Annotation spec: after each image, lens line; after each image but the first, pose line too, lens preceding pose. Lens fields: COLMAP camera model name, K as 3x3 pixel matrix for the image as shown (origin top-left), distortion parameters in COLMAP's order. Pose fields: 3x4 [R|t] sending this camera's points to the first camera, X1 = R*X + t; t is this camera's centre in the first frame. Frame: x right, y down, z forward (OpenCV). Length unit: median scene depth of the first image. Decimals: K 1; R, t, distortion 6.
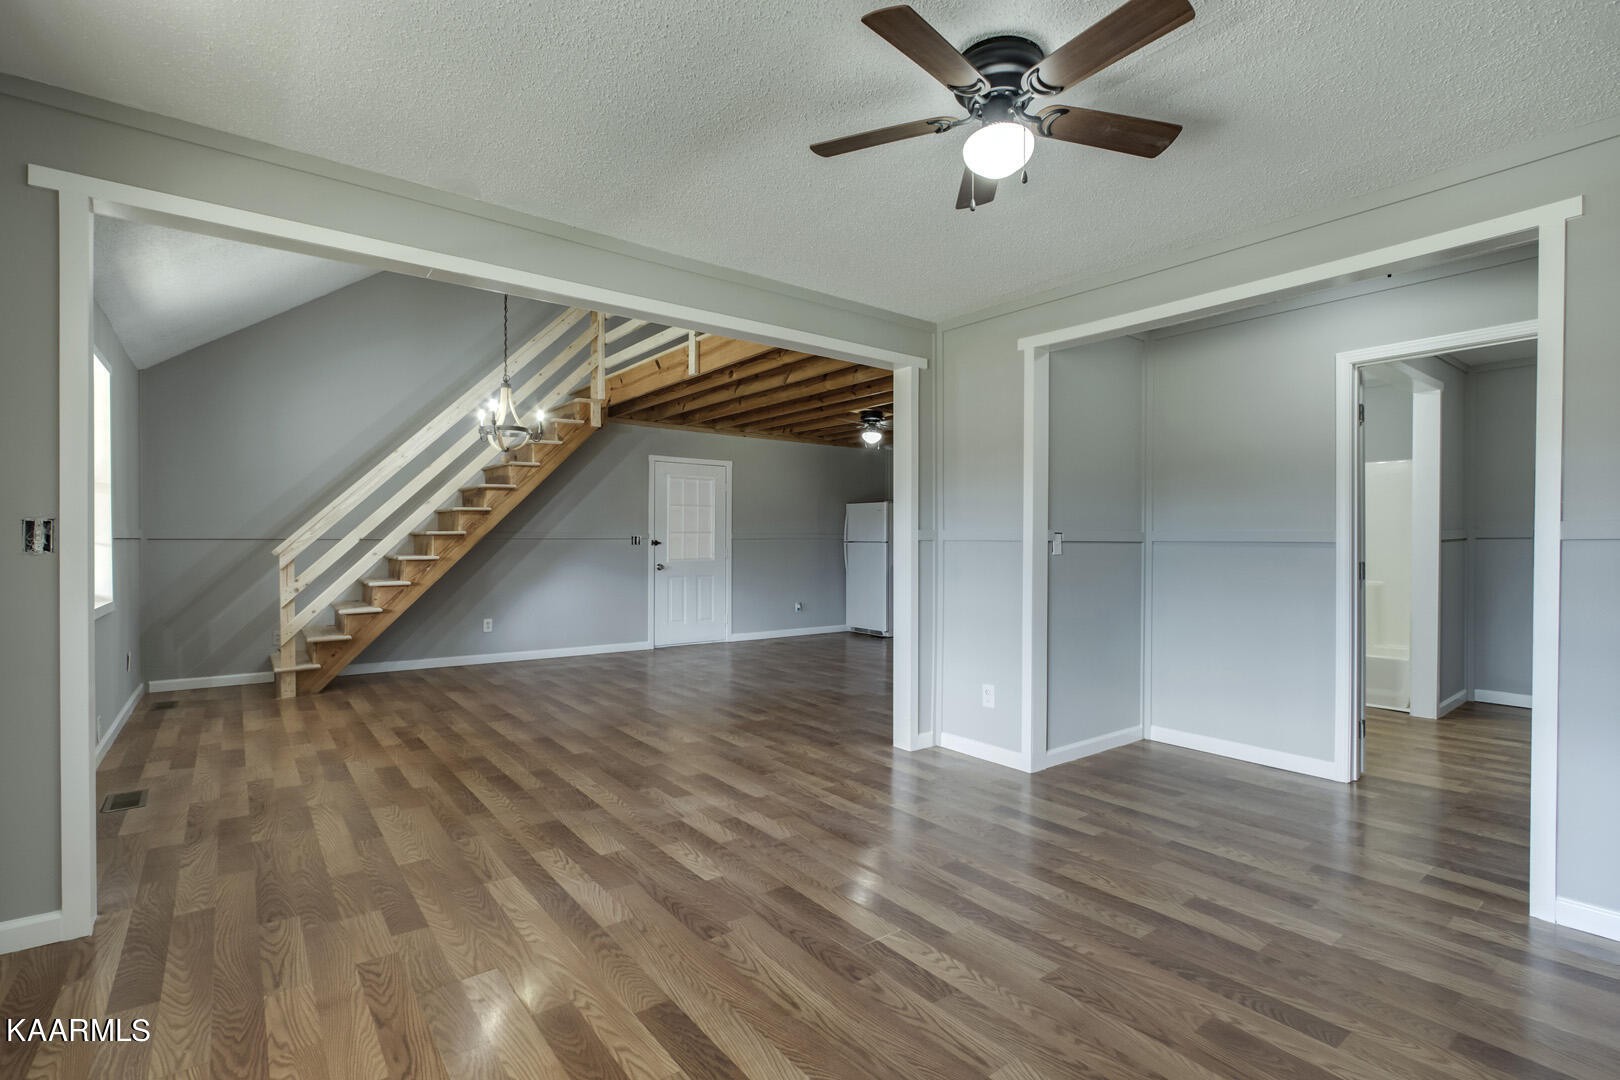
lens RADIAL K [[749.0, 0, 814.5], [0, 749.0, 549.9], [0, 0, 1]] dist [-0.012558, 0.001606]
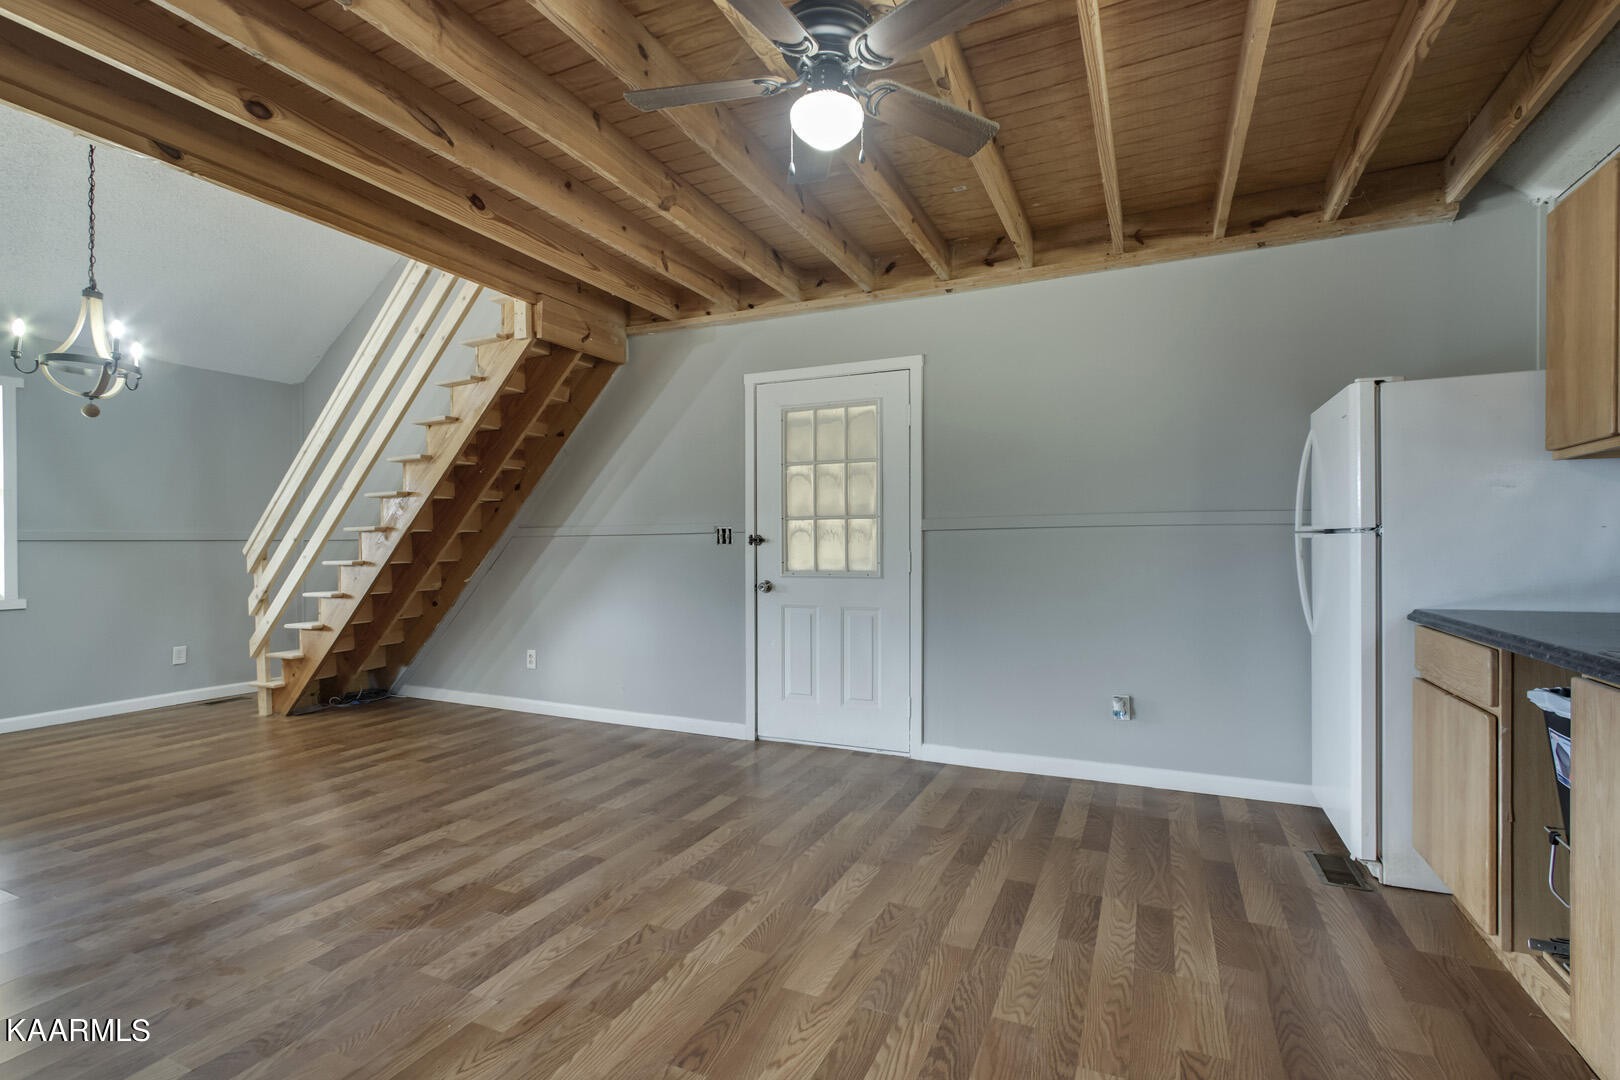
lens RADIAL K [[738.6, 0, 810.0], [0, 738.6, 540.0], [0, 0, 1]] dist [-0.005777, -0.000053]
pose [[0.465179, -0.007208, -0.885187, 0.665353], [-0.002064, 0.999955, -0.009227, -0.011519], [0.885214, 0.006119, 0.465143, 1.987193]]
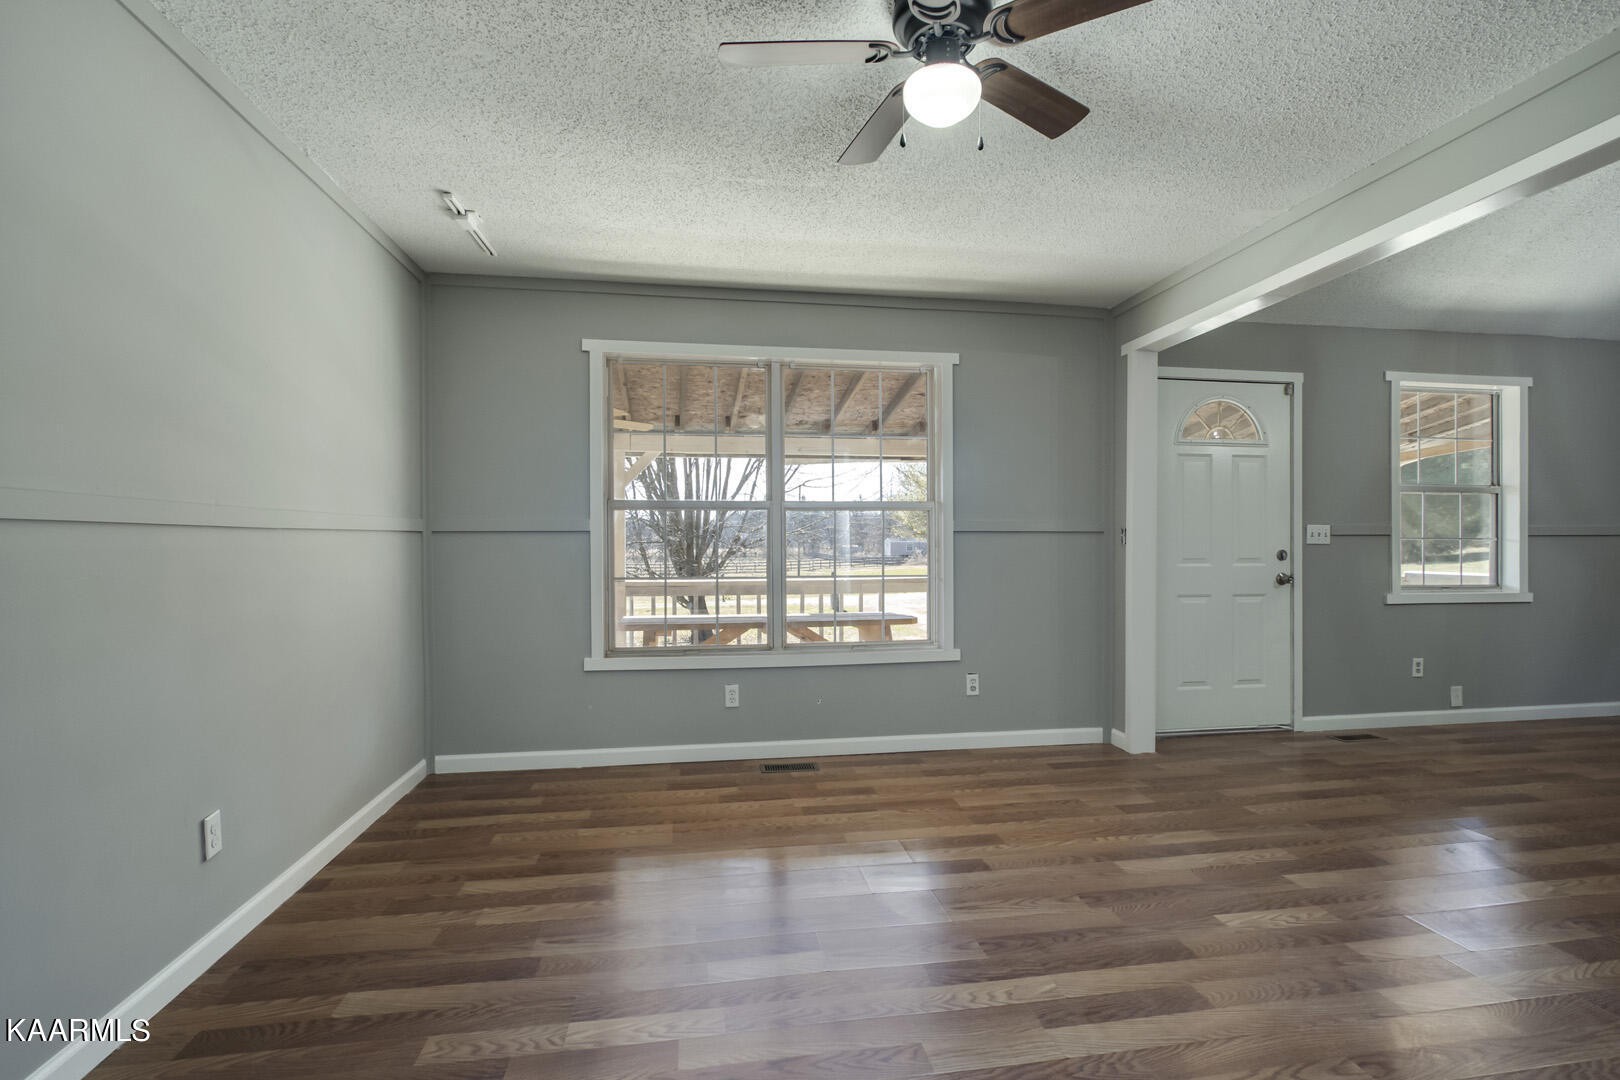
lens RADIAL K [[749.0, 0, 814.5], [0, 749.0, 549.9], [0, 0, 1]] dist [-0.012558, 0.001606]
pose [[-0.481594, 0.004322, -0.876384, 0.677301], [-0.004966, 0.999958, 0.007661, 0.003415], [0.876380, 0.008041, -0.481553, 0.796947]]
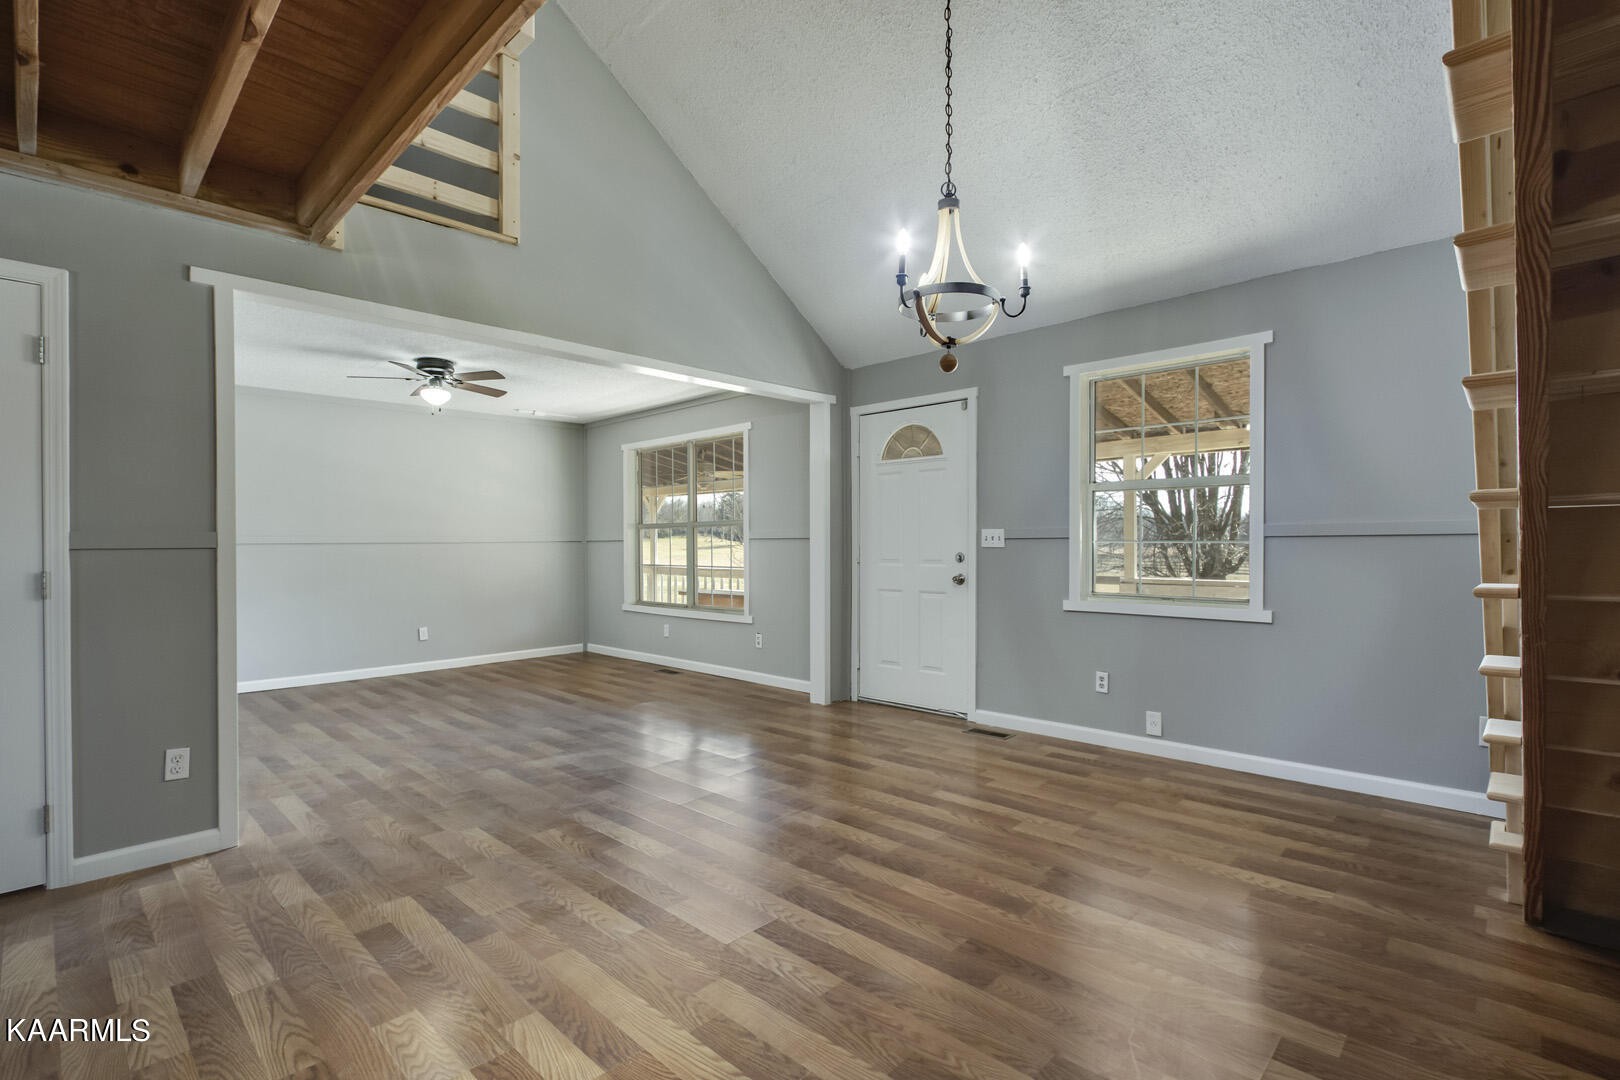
lens RADIAL K [[749.0, 0, 814.5], [0, 749.0, 549.9], [0, 0, 1]] dist [-0.012558, 0.001606]
pose [[-0.989191, 0.004091, -0.146577, -0.415214], [0.001956, 0.999890, 0.014706, -0.018013], [0.146621, 0.014260, -0.989090, 2.315191]]
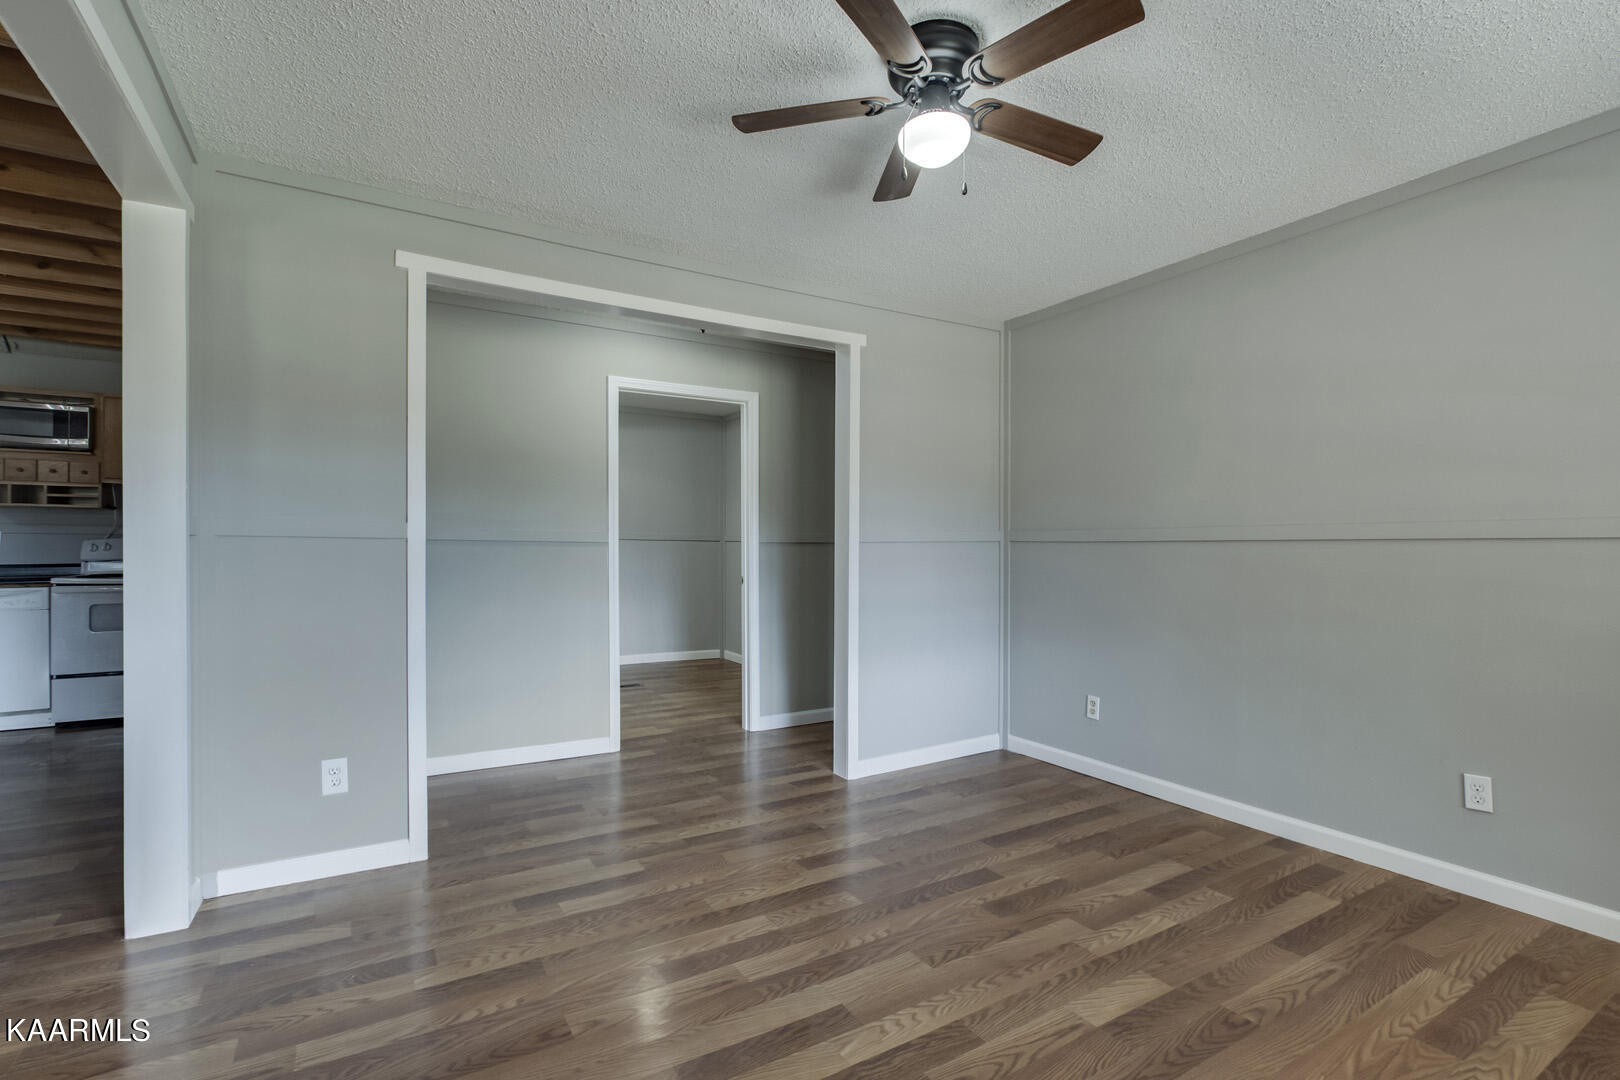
lens RADIAL K [[749.0, 0, 814.5], [0, 749.0, 549.9], [0, 0, 1]] dist [-0.012558, 0.001606]
pose [[0.115222, -0.005579, 0.993324, -0.451760], [0.003954, 0.999979, 0.005157, -0.004217], [-0.993332, 0.003333, 0.115242, 0.639129]]
